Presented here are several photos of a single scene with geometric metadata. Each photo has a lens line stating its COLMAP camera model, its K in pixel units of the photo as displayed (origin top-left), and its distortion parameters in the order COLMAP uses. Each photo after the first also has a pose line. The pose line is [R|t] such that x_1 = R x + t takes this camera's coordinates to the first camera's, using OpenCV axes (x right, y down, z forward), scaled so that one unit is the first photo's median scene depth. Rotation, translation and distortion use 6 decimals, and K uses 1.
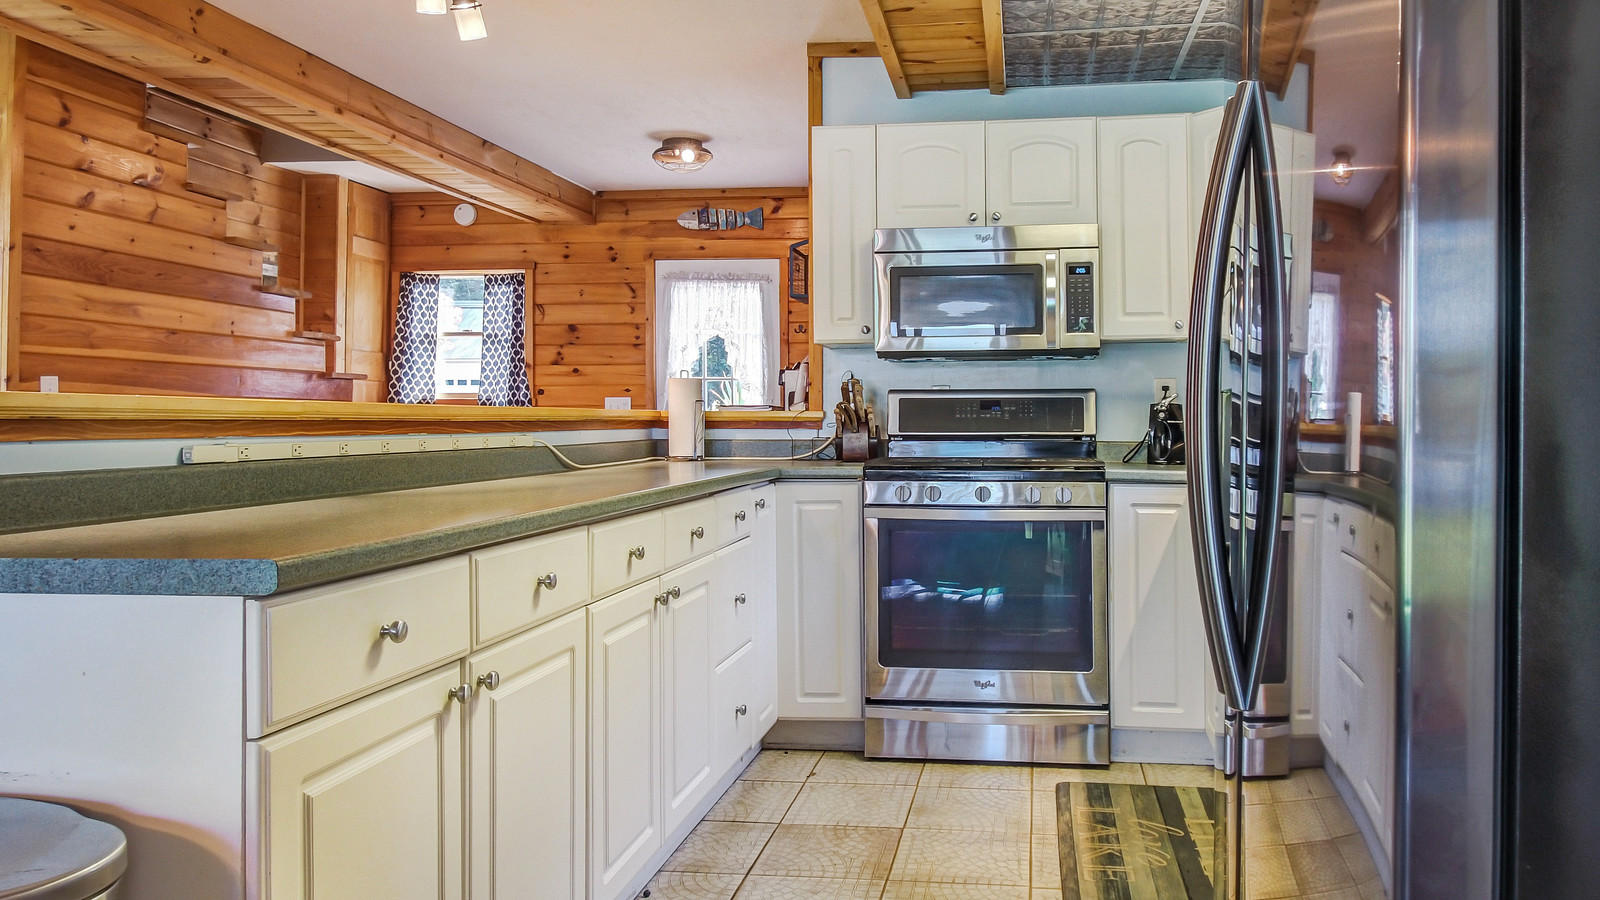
lens RADIAL K [[1140.7, 0, 838.8], [0, 1140.7, 436.1], [0, 0, 1]] dist [-0.001016, -0.030223]
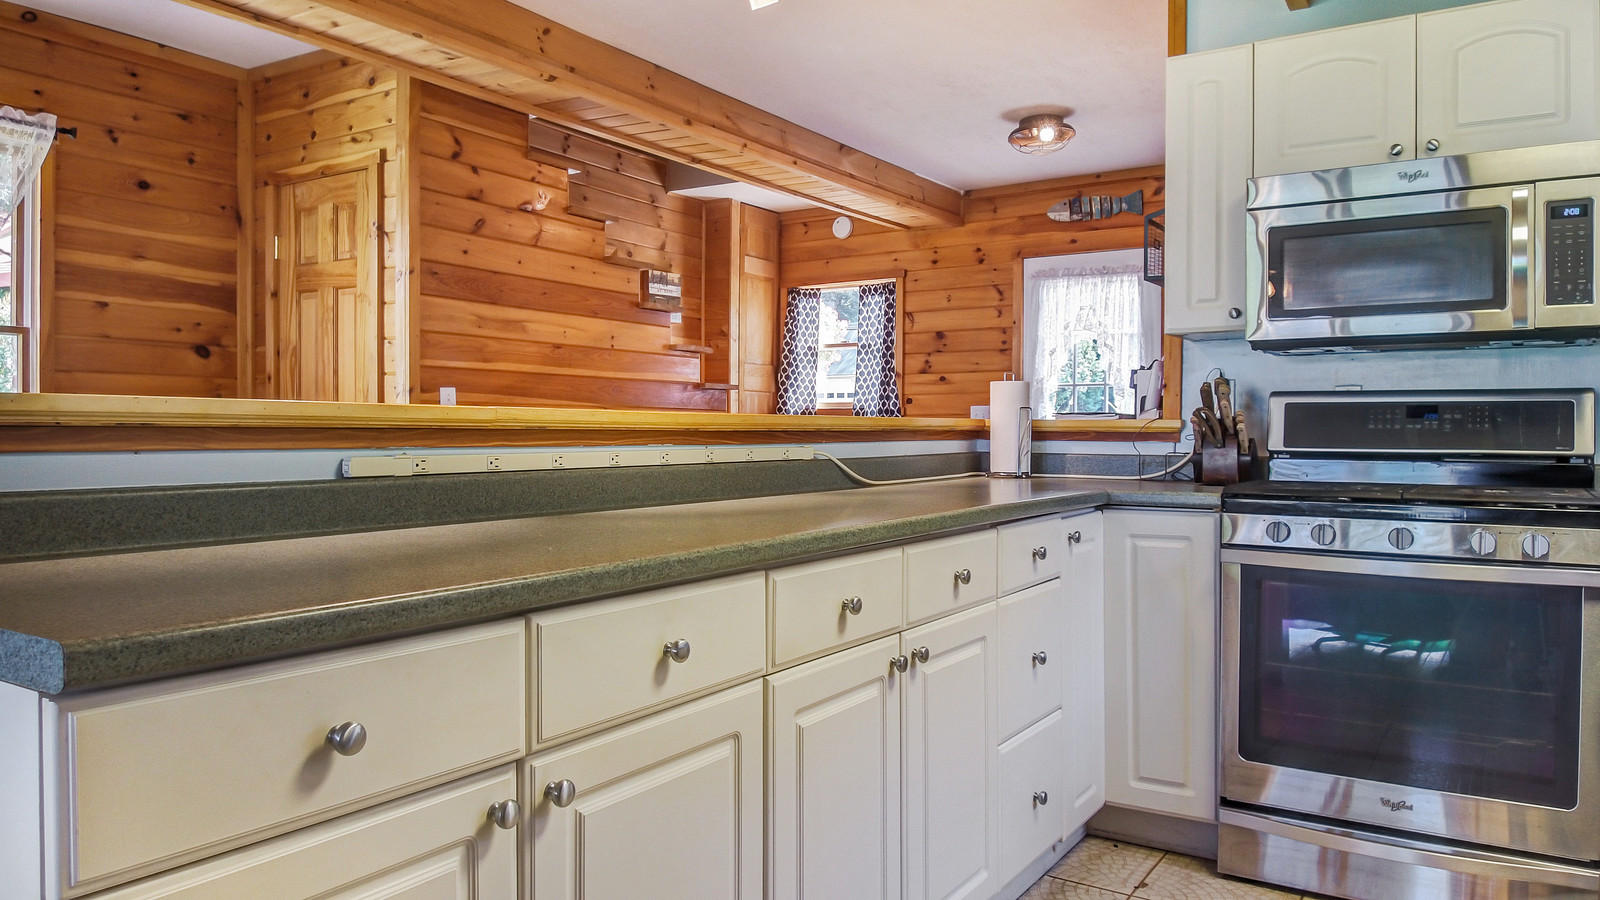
lens RADIAL K [[1085.9, 0, 774.6], [0, 1085.9, 463.6], [0, 0, 1]] dist [0.029530, -0.053358]
pose [[0.911689, 0.017442, -0.410512, 0.041448], [-0.010385, 0.999758, 0.019414, -0.003235], [0.410751, -0.013437, 0.911649, 0.190622]]
